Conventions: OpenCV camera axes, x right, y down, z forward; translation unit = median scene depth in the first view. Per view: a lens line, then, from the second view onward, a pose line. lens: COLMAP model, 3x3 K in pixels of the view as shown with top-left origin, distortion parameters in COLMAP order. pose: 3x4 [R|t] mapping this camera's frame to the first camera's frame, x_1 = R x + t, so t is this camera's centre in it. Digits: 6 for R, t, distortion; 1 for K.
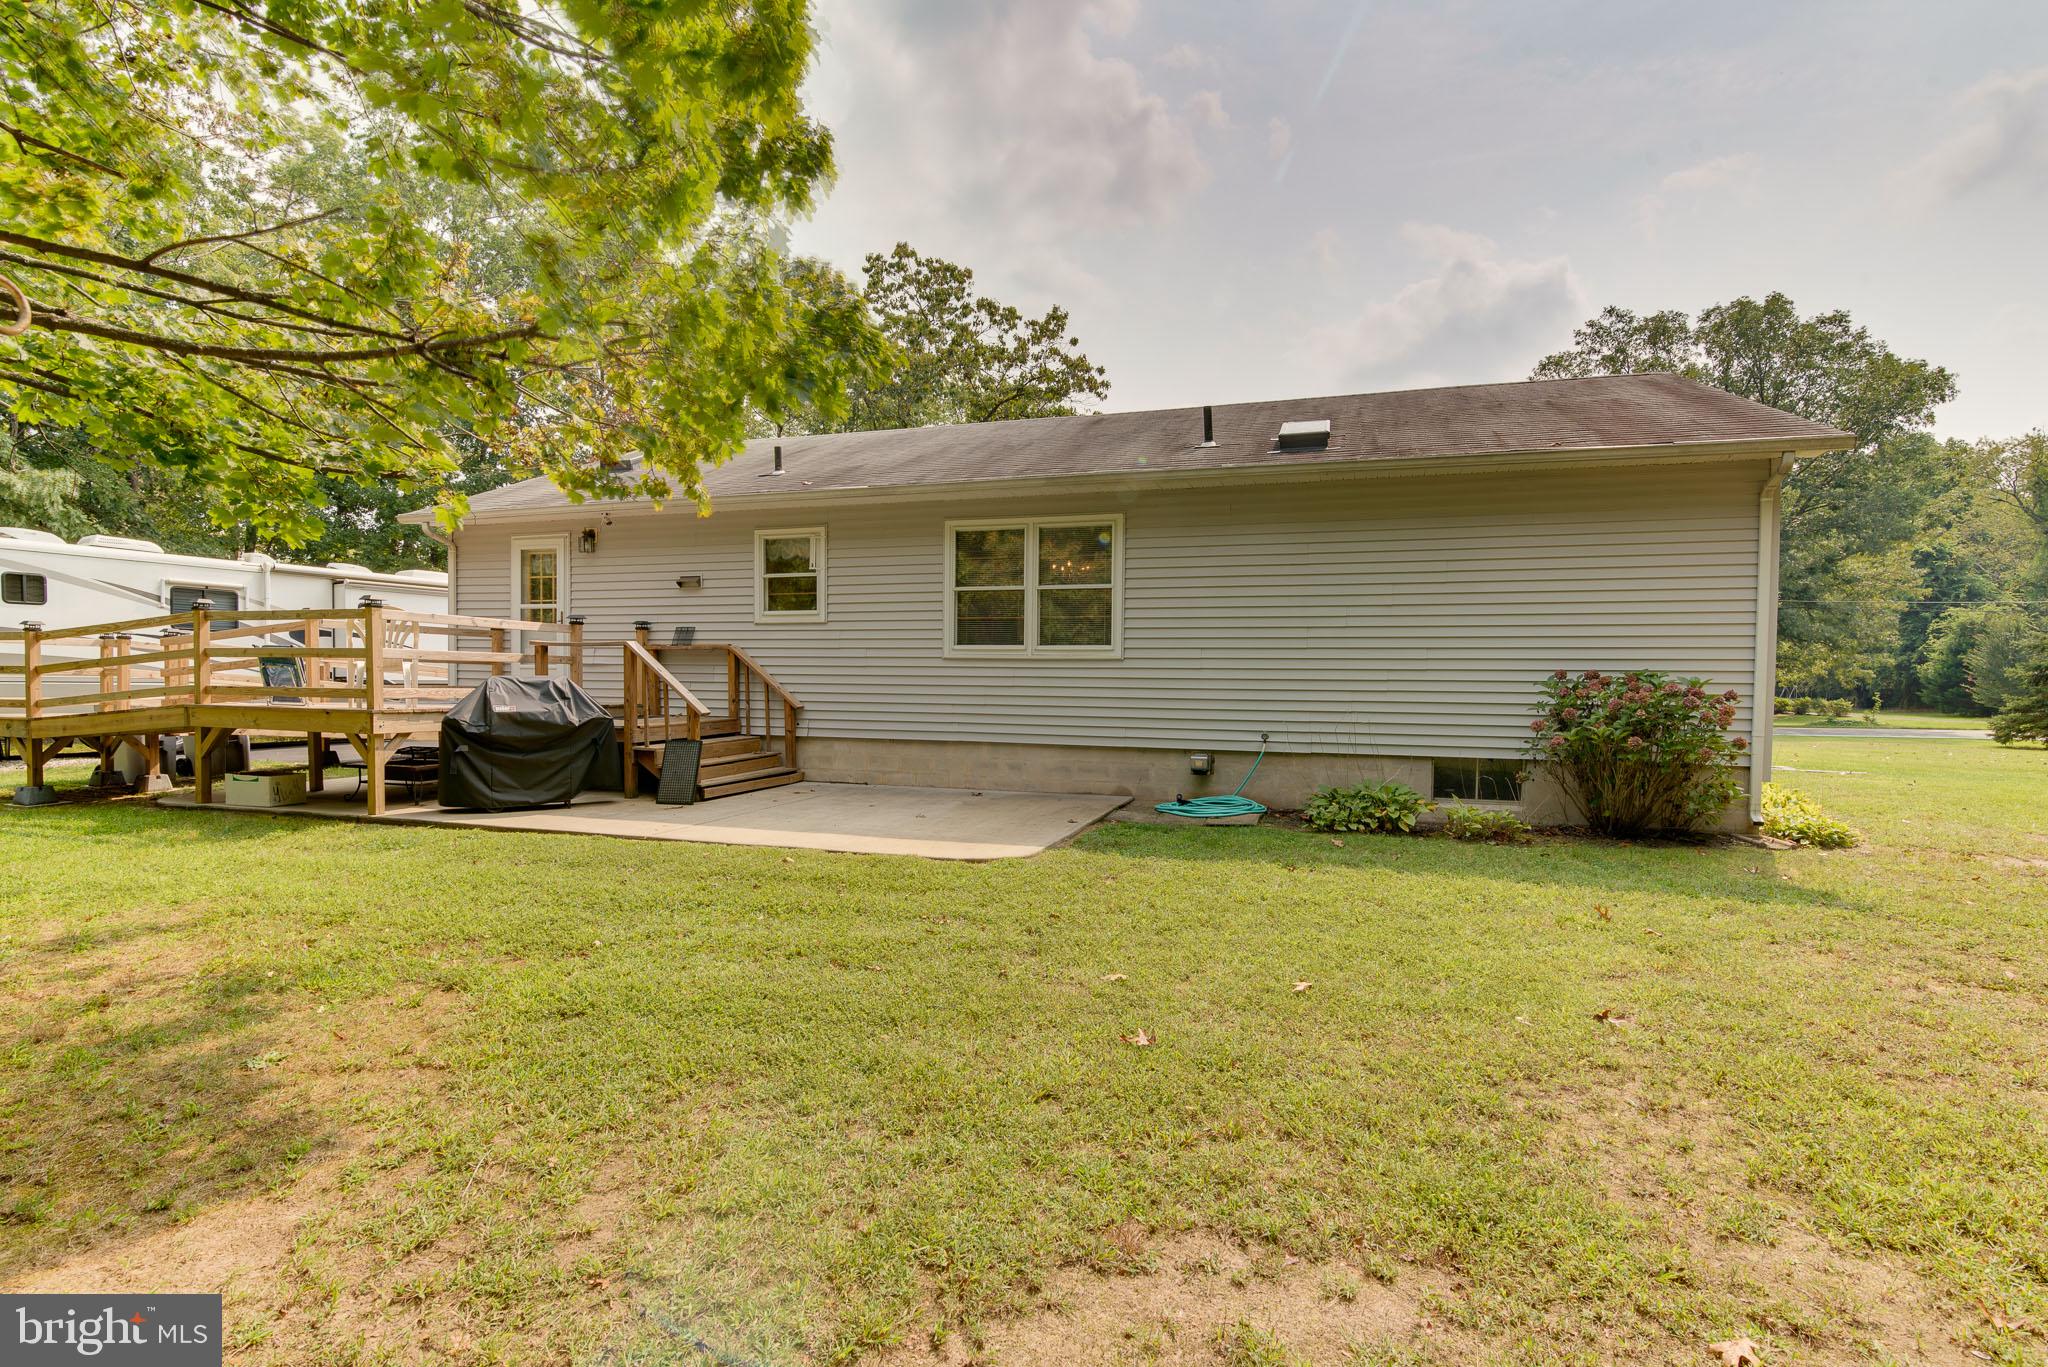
lens RADIAL K [[986.3, 0, 1024.0], [0, 986.3, 683.5], [0, 0, 1]] dist [-0.000261, 0.000086]
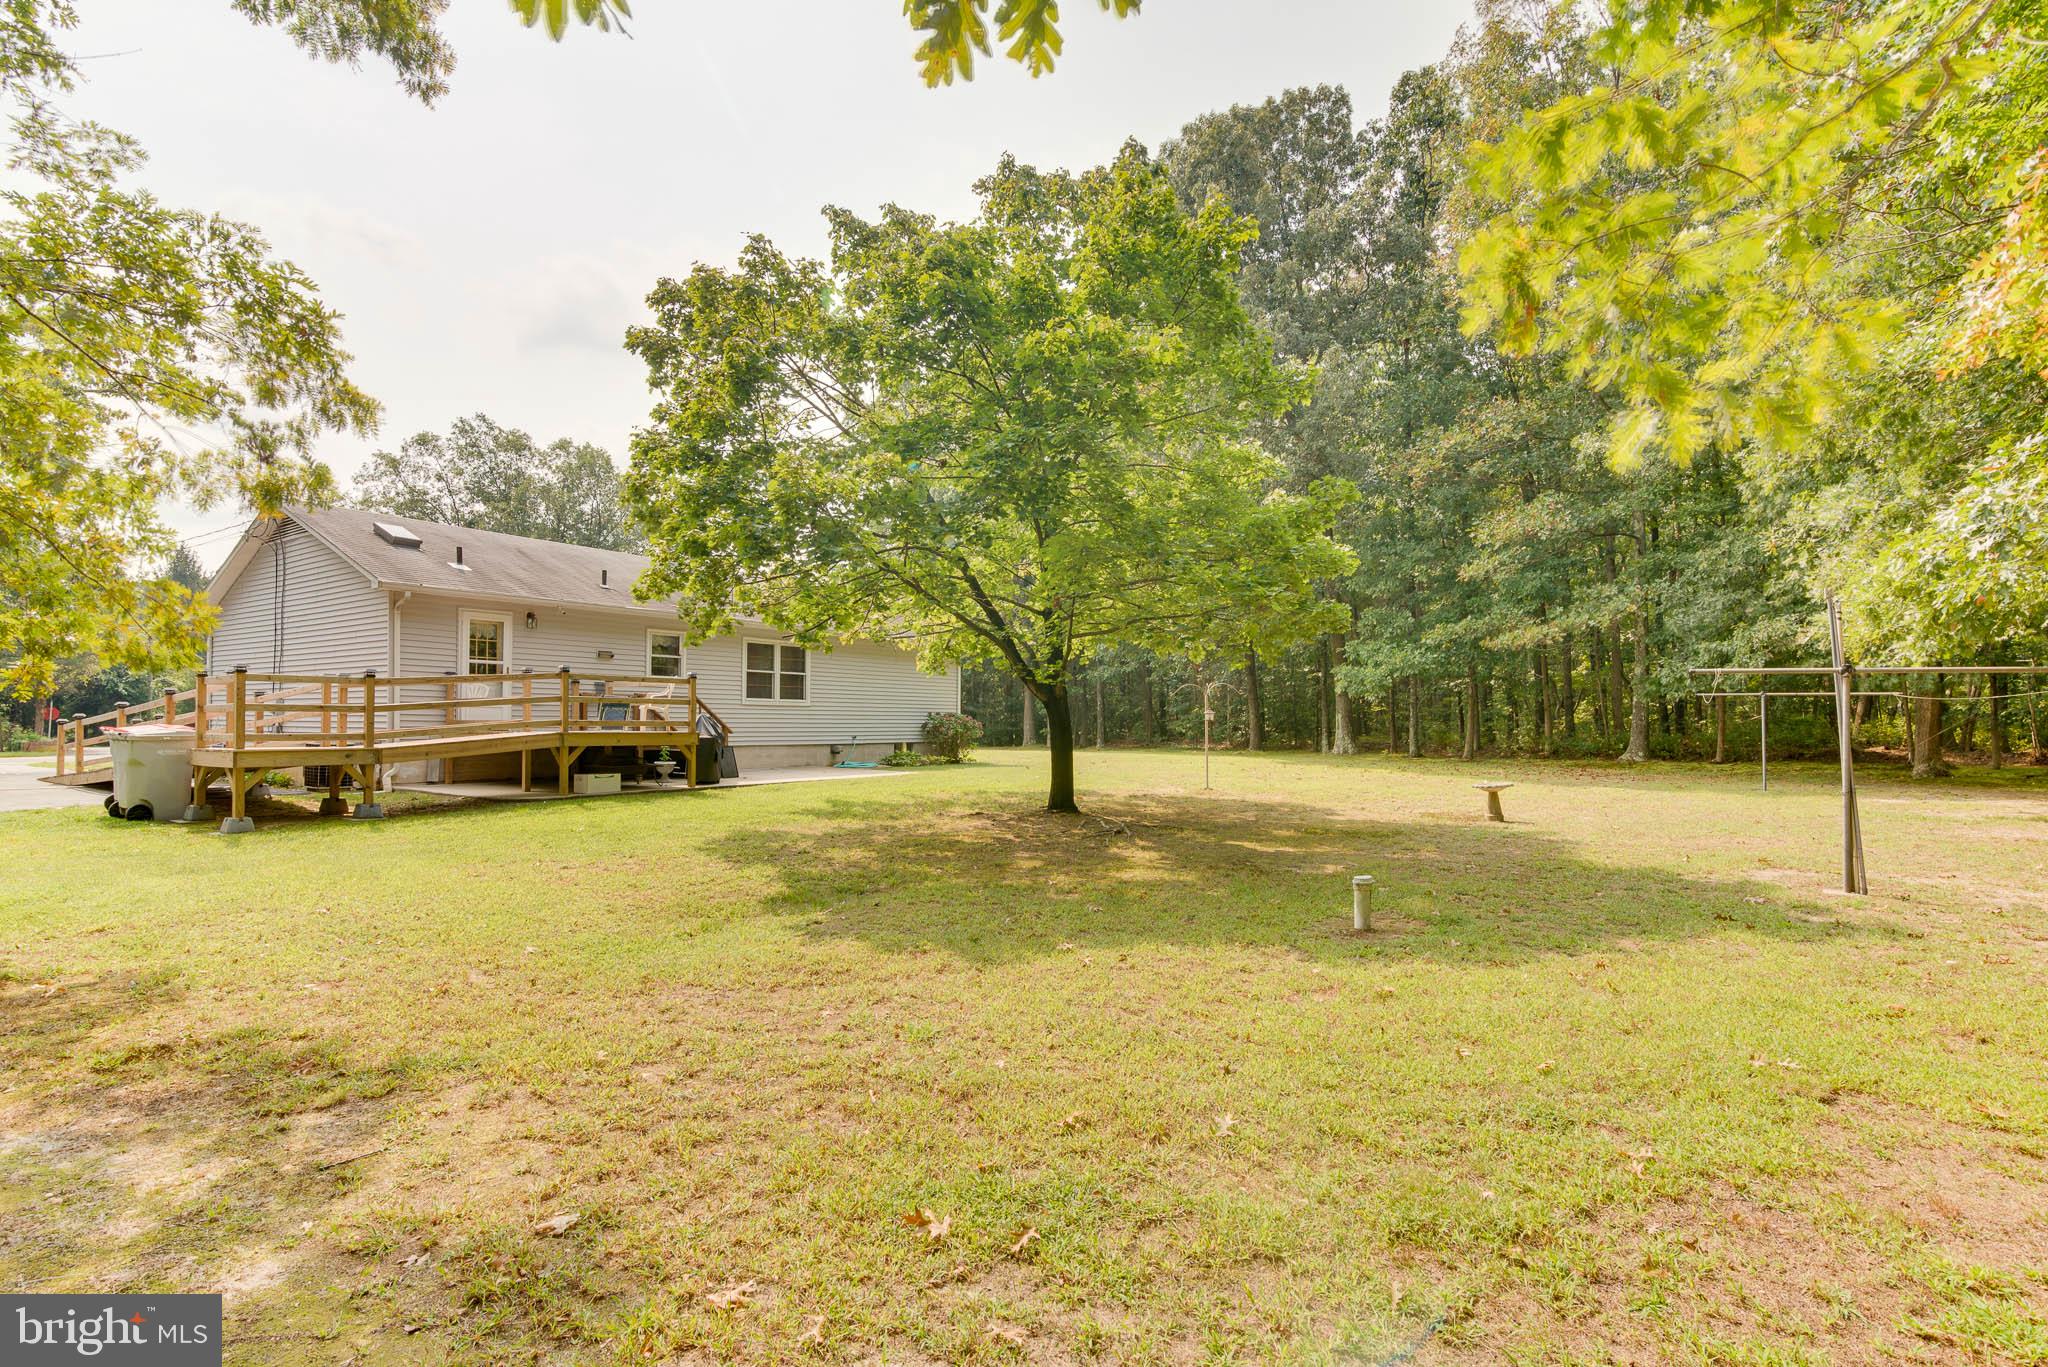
lens RADIAL K [[986.3, 0, 1024.0], [0, 986.3, 683.5], [0, 0, 1]] dist [-0.000261, 0.000086]
pose [[0.289383, 0.029348, 0.956763, -1.762595], [-0.004634, 0.999561, -0.029259, -0.011146], [-0.957202, 0.004033, 0.289392, -0.130497]]
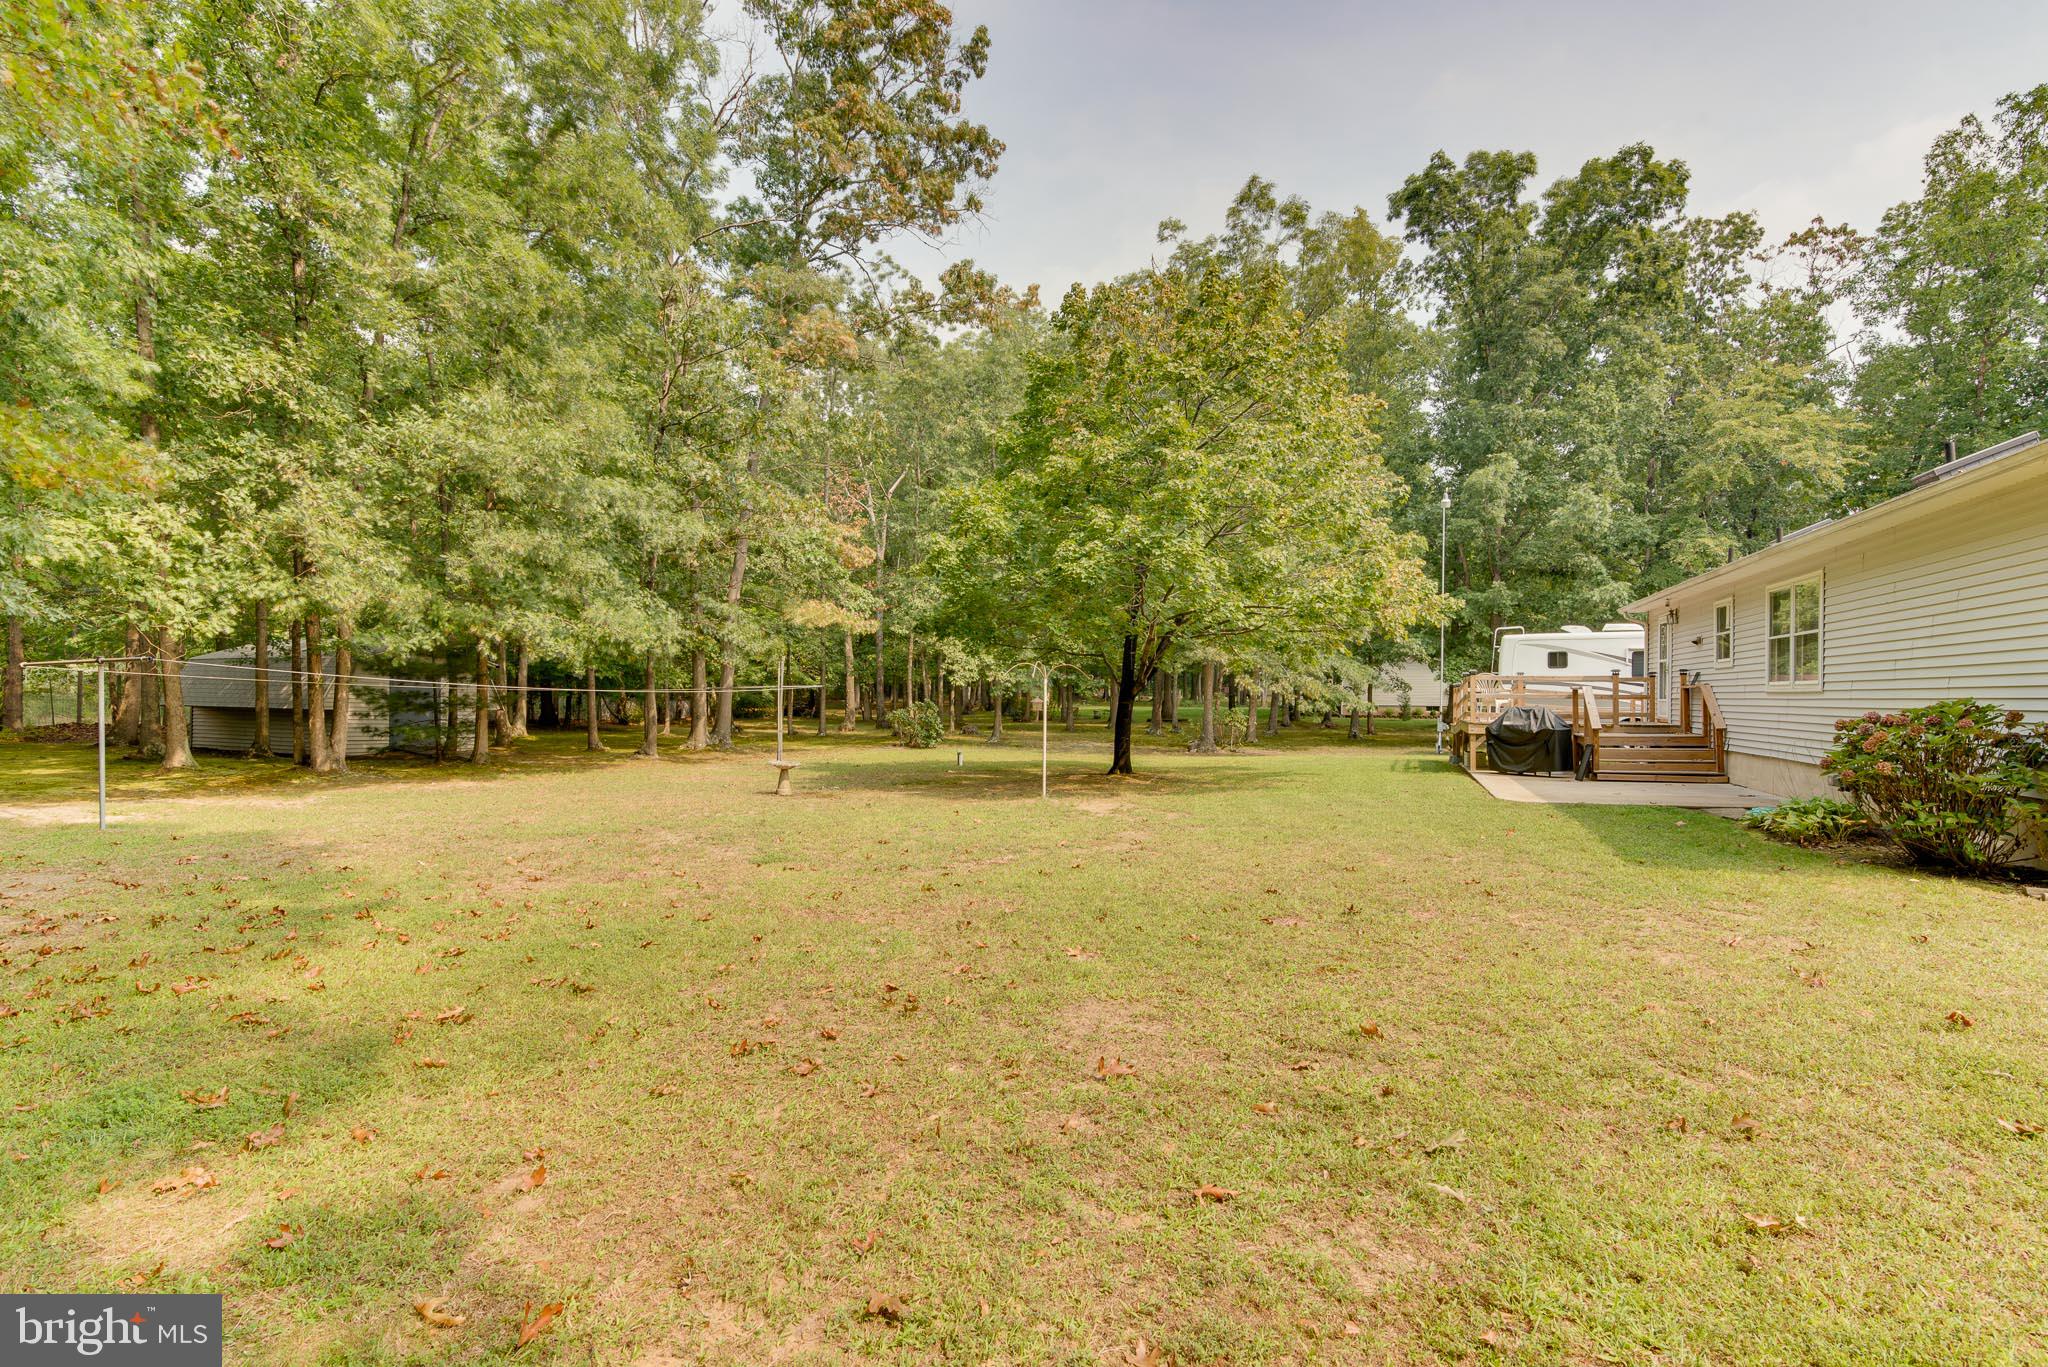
lens RADIAL K [[986.3, 0, 1024.0], [0, 986.3, 683.5], [0, 0, 1]] dist [-0.000261, 0.000086]
pose [[-0.037298, -0.025137, -0.998988, 1.194048], [-0.001873, 0.999684, -0.025085, -0.002737], [0.999302, 0.000936, -0.037333, 0.069886]]
